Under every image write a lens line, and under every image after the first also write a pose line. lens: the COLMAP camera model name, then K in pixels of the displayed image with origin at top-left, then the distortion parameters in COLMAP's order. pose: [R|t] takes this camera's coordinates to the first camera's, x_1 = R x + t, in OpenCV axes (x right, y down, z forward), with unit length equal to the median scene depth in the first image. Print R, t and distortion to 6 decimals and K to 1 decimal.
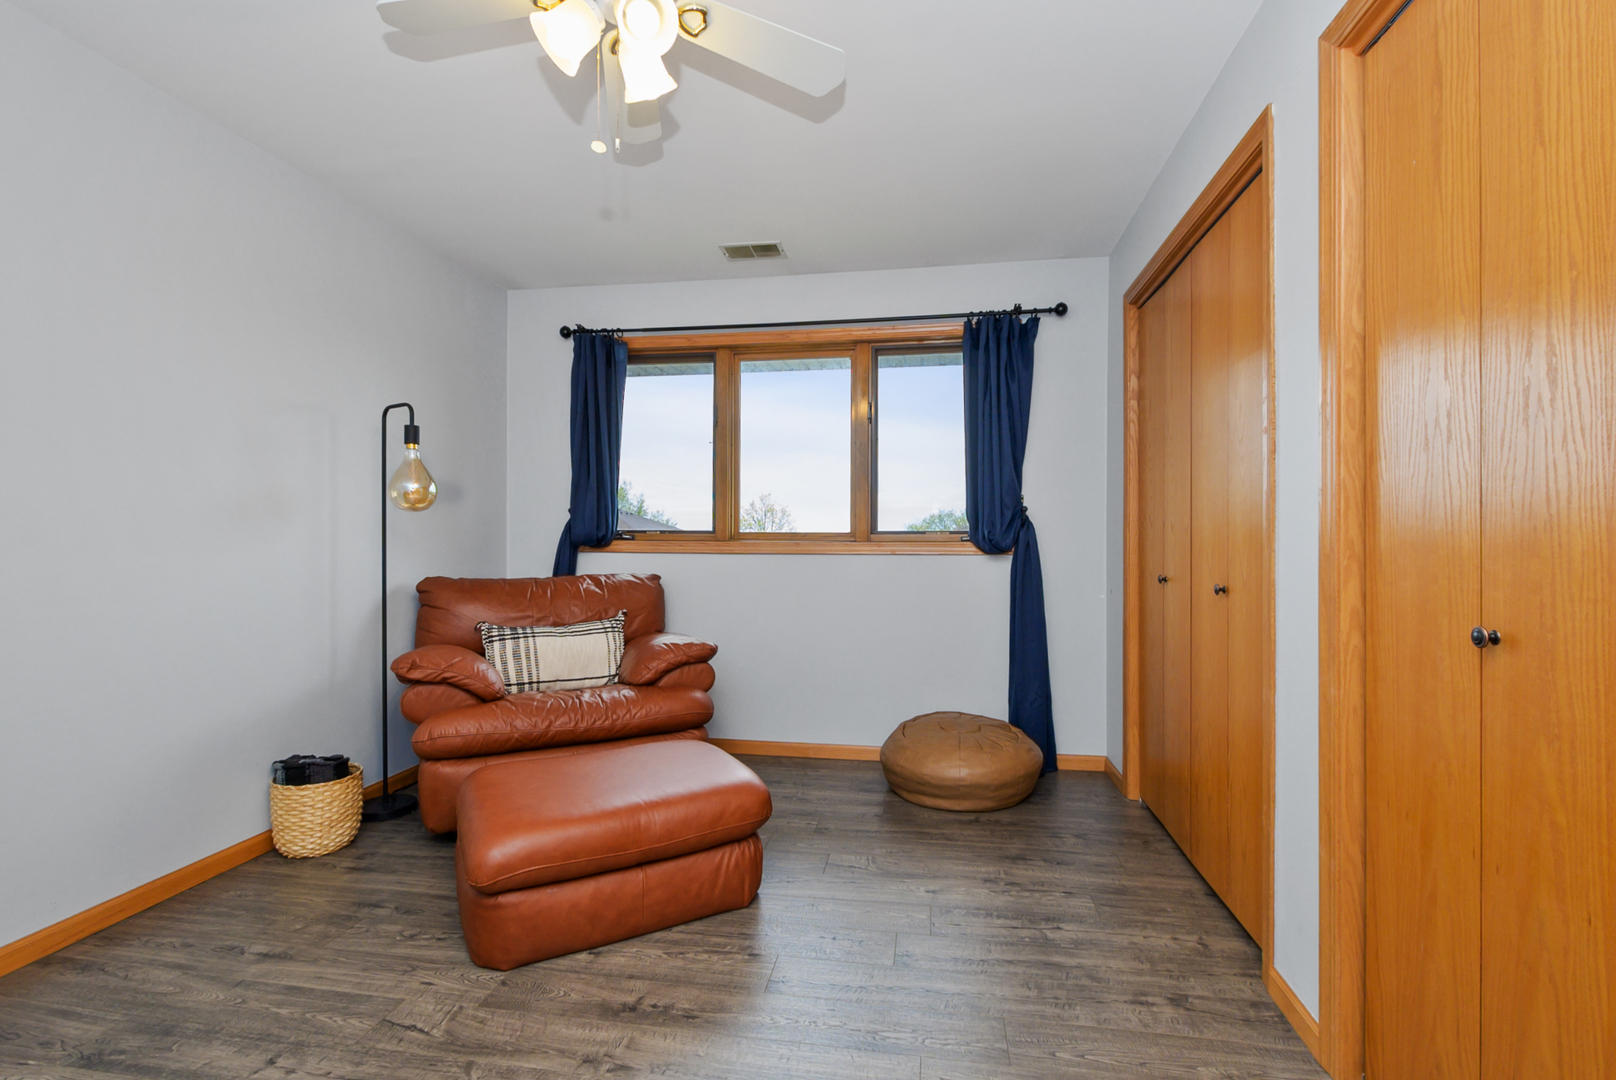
lens RADIAL K [[715.7, 0, 814.3], [0, 715.7, 540.6], [0, 0, 1]] dist [0.004855, -0.002720]
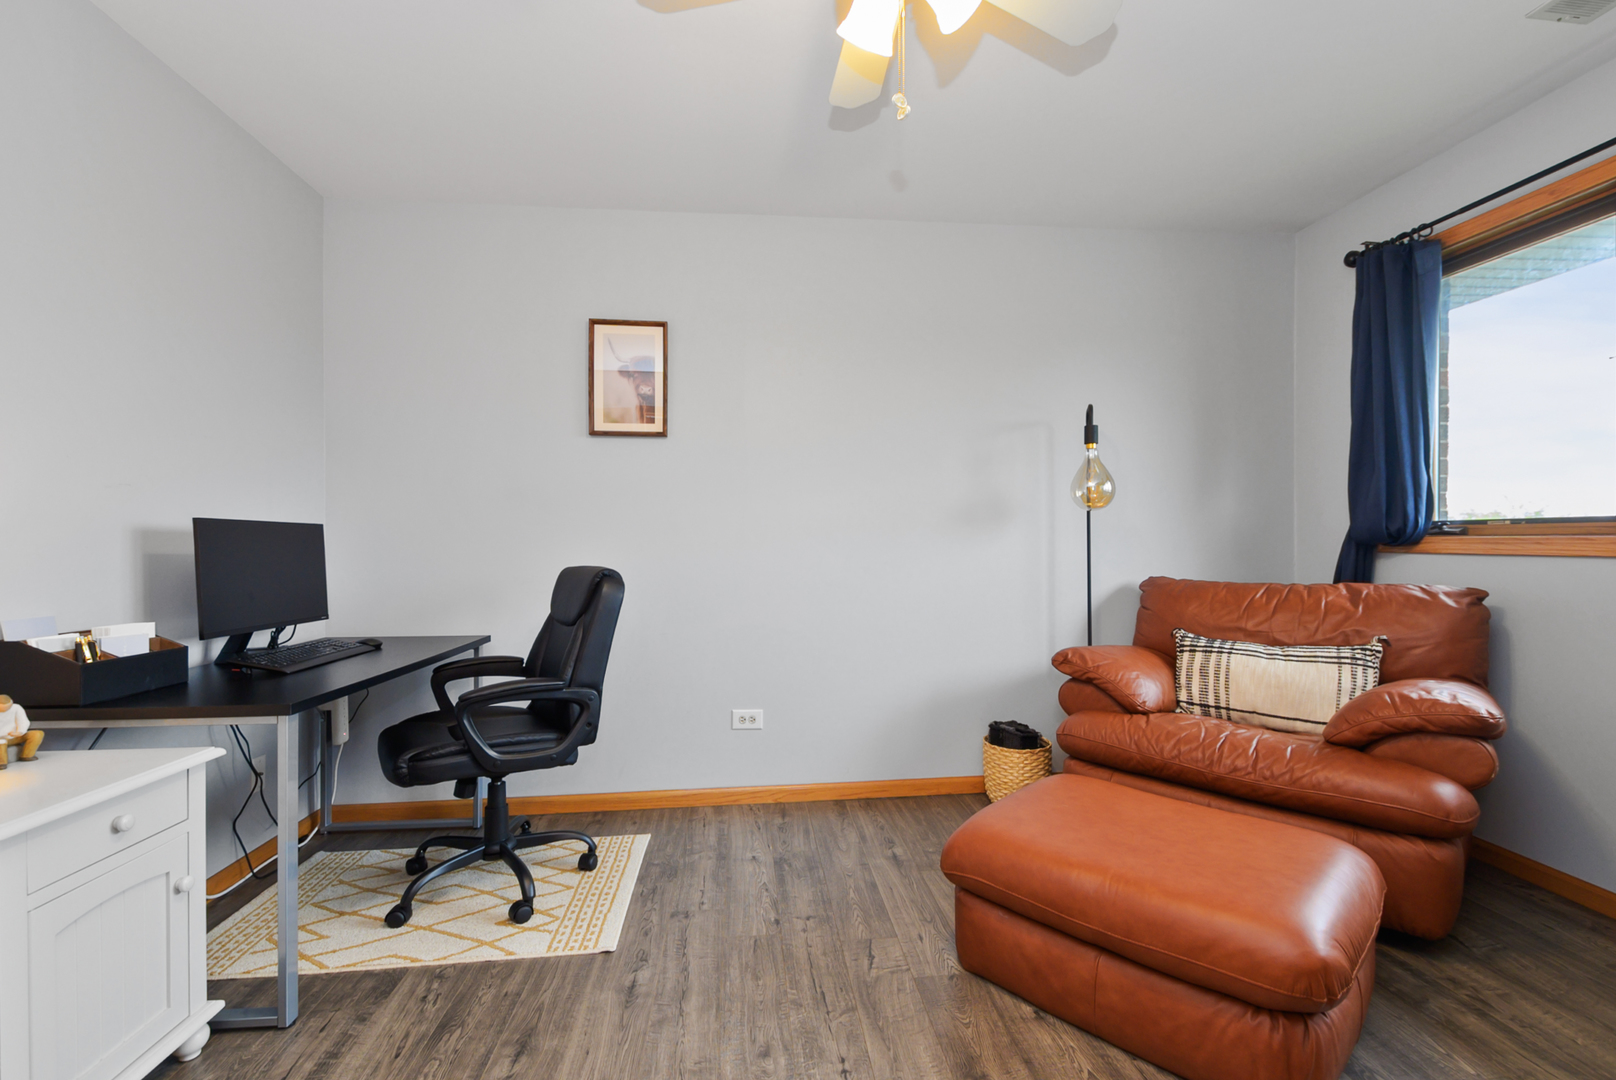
lens RADIAL K [[715.7, 0, 811.0], [0, 715.7, 541.8], [0, 0, 1]] dist [0.004855, -0.002720]
pose [[0.262354, -0.003875, -0.964964, 0.312476], [0.007581, 0.999969, -0.001955, 0.003363], [0.964942, -0.006802, 0.262375, 0.350886]]
